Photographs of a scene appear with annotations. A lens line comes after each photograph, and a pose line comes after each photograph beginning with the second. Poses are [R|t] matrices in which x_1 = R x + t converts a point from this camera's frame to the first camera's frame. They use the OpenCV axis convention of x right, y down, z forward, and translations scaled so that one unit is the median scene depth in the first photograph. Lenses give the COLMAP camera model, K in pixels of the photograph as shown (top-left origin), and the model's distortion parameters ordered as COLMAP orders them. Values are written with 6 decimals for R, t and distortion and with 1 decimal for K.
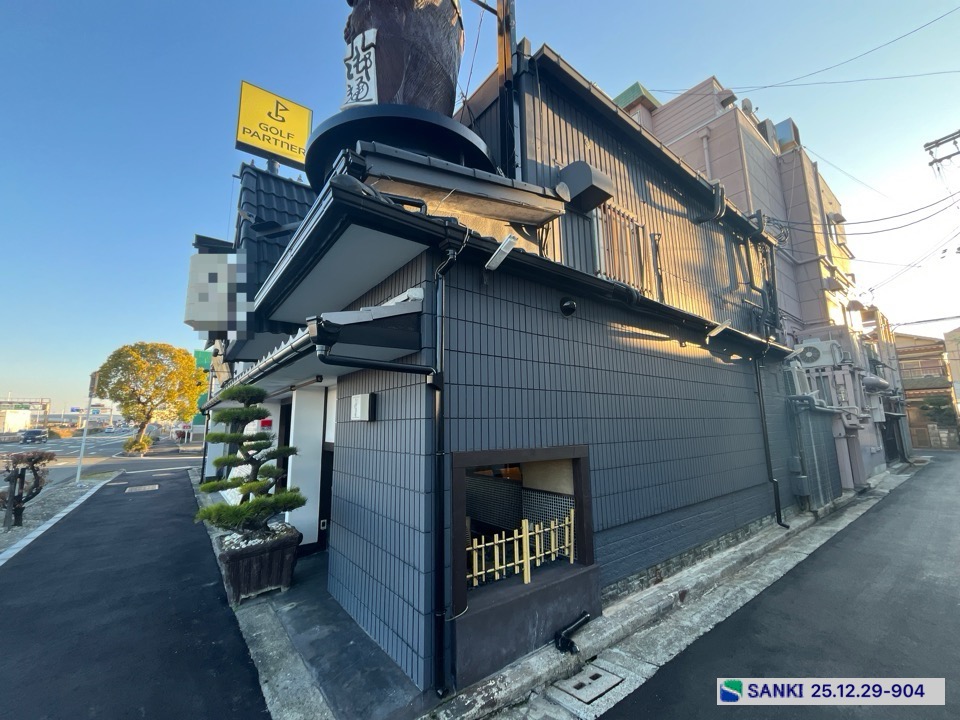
lens RADIAL K [[388.6, 0, 476.8], [0, 388.6, 360.6], [0, 0, 1]] dist [-0.003335, -0.000112]
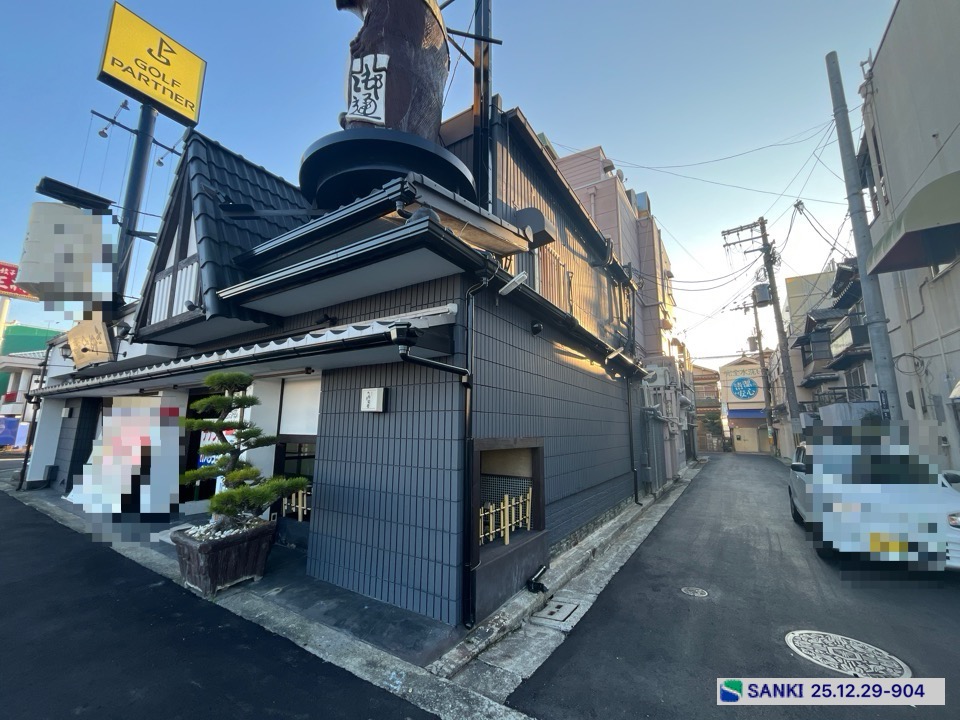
lens RADIAL K [[388.6, 0, 476.8], [0, 388.6, 360.6], [0, 0, 1]] dist [-0.003335, -0.000112]
pose [[0.942248, 0.078295, 0.325636, -0.332417], [-0.075204, 0.996923, -0.022092, 0.009302], [-0.326364, -0.003673, 0.945237, -0.126977]]
